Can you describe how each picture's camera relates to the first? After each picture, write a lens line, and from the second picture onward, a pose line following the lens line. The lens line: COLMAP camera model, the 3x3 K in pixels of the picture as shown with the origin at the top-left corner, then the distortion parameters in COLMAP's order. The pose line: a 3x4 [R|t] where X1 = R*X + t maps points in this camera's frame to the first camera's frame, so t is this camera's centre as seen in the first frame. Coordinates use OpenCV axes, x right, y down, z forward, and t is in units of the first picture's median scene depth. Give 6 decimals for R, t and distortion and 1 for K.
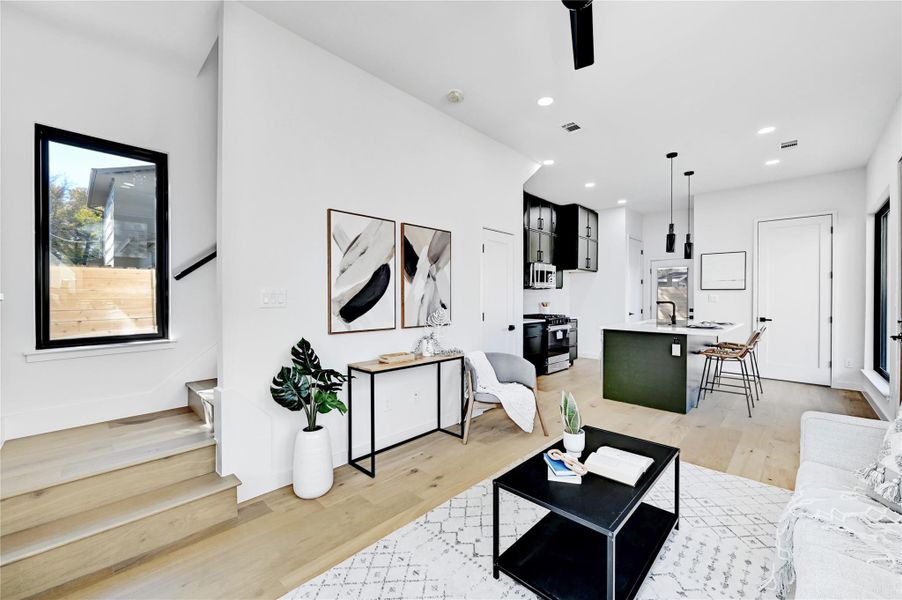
lens RADIAL K [[356.7, 0, 450.8], [0, 356.7, 298.1], [0, 0, 1]] dist [-0.004584, 0.001223]
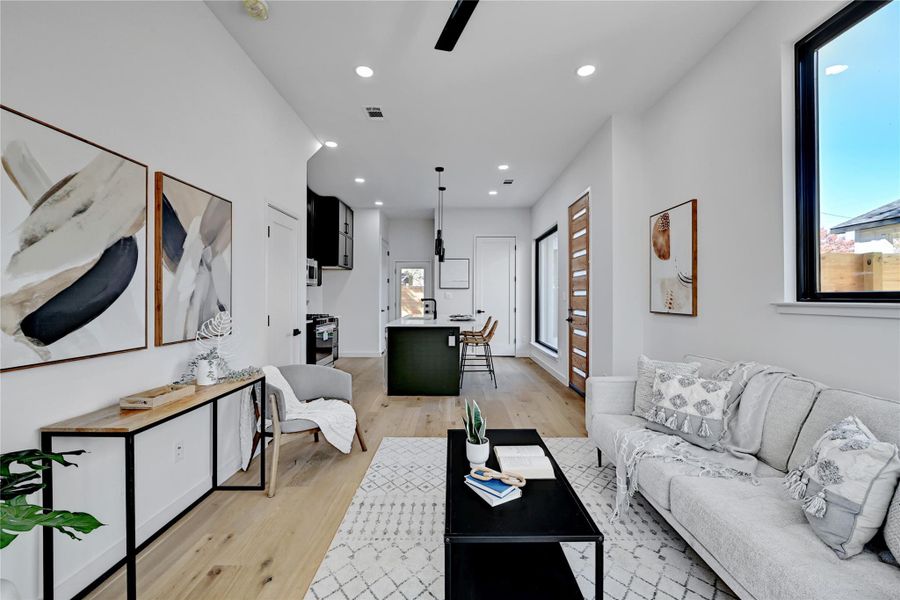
lens RADIAL K [[355.9, 0, 449.5], [0, 355.9, 297.3], [0, 0, 1]] dist [-0.004584, 0.001223]
pose [[0.725288, -0.006146, 0.688418, -0.183489], [0.003717, 0.999981, 0.005012, -0.000054], [-0.688436, -0.001076, 0.725297, 0.211284]]
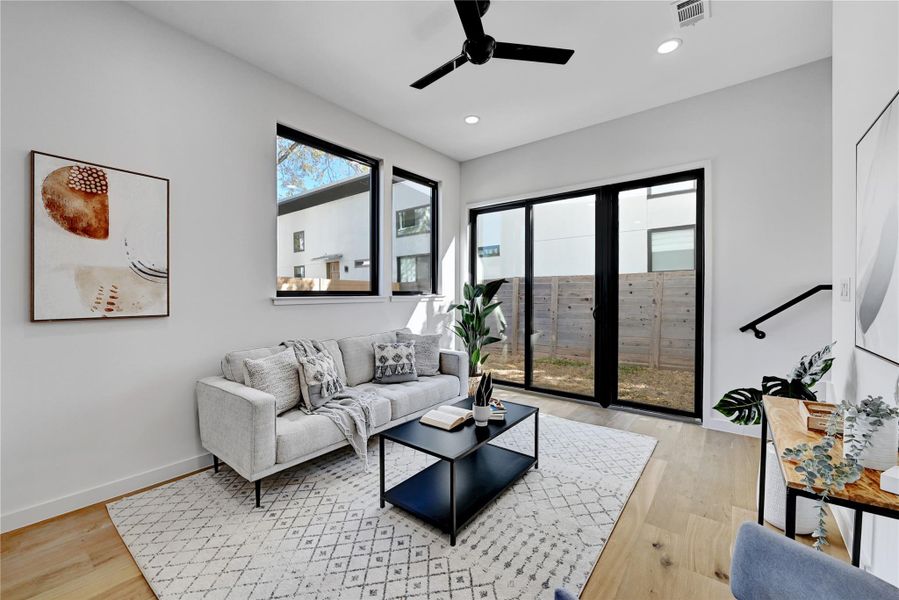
lens RADIAL K [[355.5, 0, 454.8], [0, 355.5, 292.5], [0, 0, 1]] dist [-0.004584, 0.001223]
pose [[-0.993953, 0.001430, -0.109797, 0.327175], [0.001653, 0.999997, -0.001941, 0.005064], [0.109794, -0.002111, -0.993952, 1.224609]]
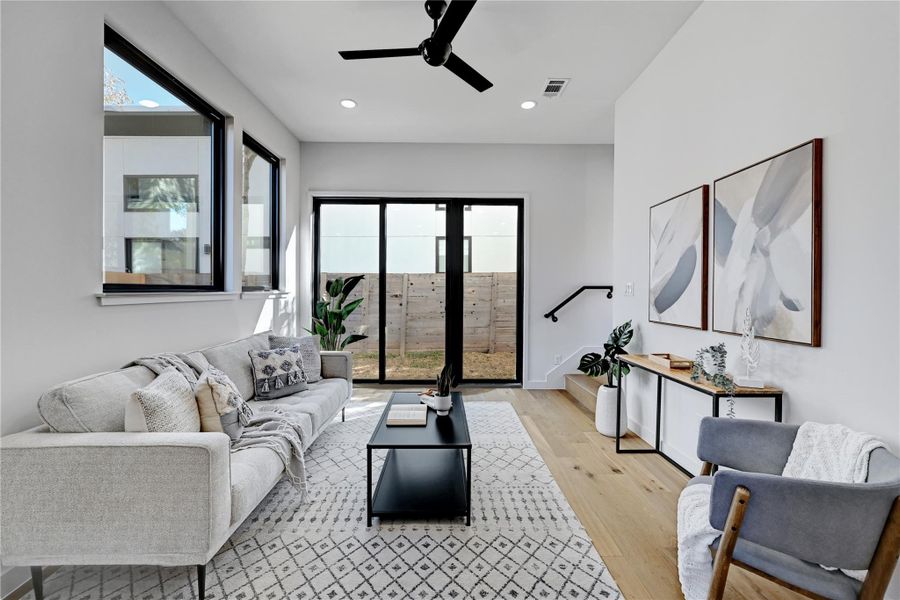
lens RADIAL K [[355.9, 0, 444.7], [0, 355.9, 295.1], [0, 0, 1]] dist [-0.004584, 0.001223]
pose [[-0.713927, 0.004690, -0.700205, 0.697412], [-0.006158, 0.999897, 0.012976, 0.006746], [0.700193, 0.013576, -0.713824, 1.068843]]
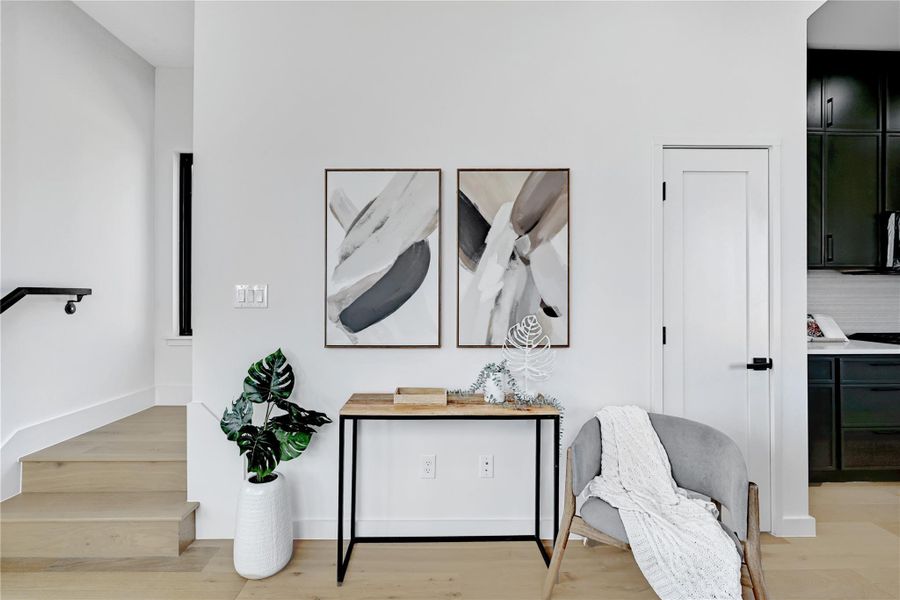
lens RADIAL K [[387.7, 0, 443.9], [0, 387.7, 296.9], [0, 0, 1]] dist [-0.005112, 0.001054]
pose [[0.693556, 0.004211, -0.720390, 0.300372], [0.000036, 0.999983, 0.005880, -0.002639], [0.720403, -0.004104, 0.693544, 0.508137]]
